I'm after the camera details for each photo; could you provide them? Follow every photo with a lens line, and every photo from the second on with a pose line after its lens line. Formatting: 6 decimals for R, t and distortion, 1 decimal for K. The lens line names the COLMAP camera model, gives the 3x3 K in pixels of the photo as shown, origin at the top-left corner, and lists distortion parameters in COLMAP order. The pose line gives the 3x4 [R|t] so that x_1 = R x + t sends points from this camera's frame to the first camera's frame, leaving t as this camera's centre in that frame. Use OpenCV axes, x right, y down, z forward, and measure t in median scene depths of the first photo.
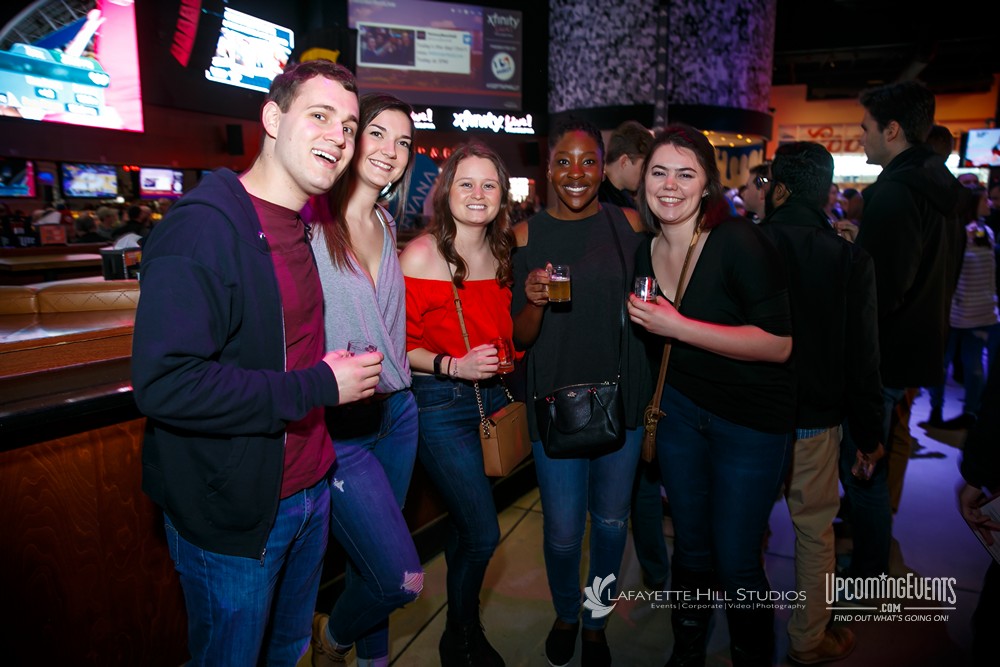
lens RADIAL K [[704.9, 0, 500.0], [0, 704.9, 333.5], [0, 0, 1]] dist [-0.092297, 0.099966]
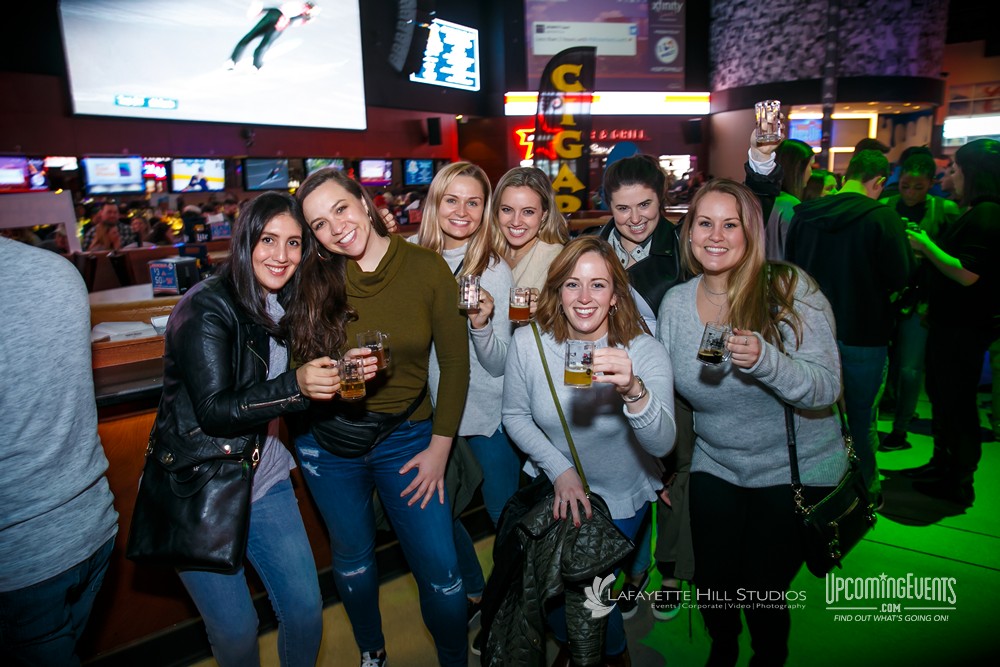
lens RADIAL K [[704.9, 0, 500.0], [0, 704.9, 333.5], [0, 0, 1]] dist [-0.092297, 0.099966]
pose [[0.983010, 0.003616, -0.183516, -0.052807], [0.002734, 0.999407, 0.034338, 0.012058], [0.183531, -0.034256, 0.982417, -0.104887]]
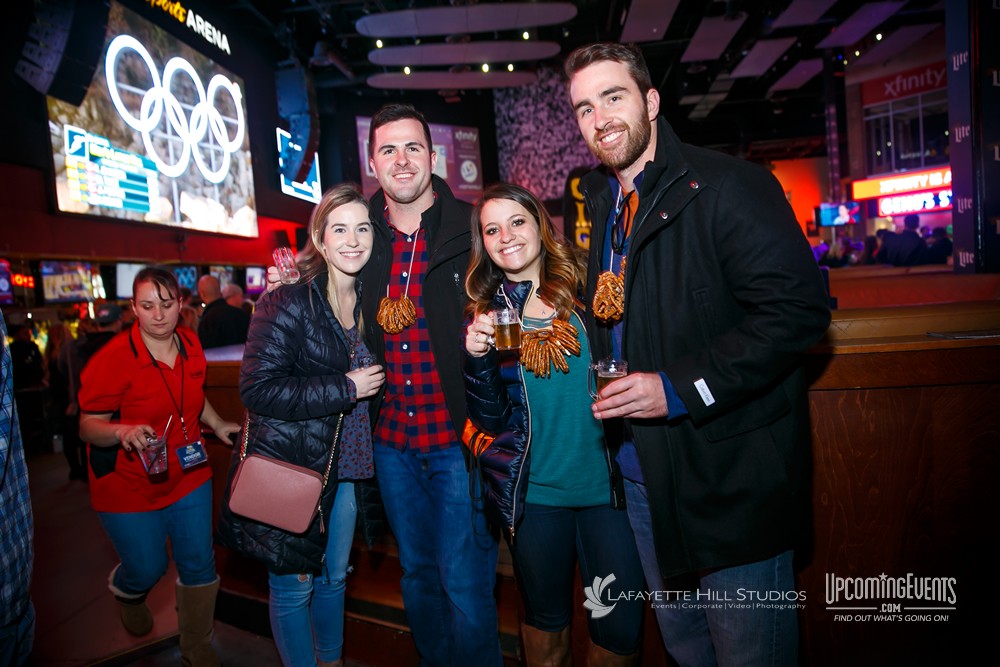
lens RADIAL K [[704.9, 0, 500.0], [0, 704.9, 333.5], [0, 0, 1]] dist [-0.092297, 0.099966]
pose [[0.949423, -0.100571, 0.297459, -0.366919], [0.135285, 0.985901, -0.098469, 0.038867], [-0.283362, 0.133731, 0.949643, -0.186614]]
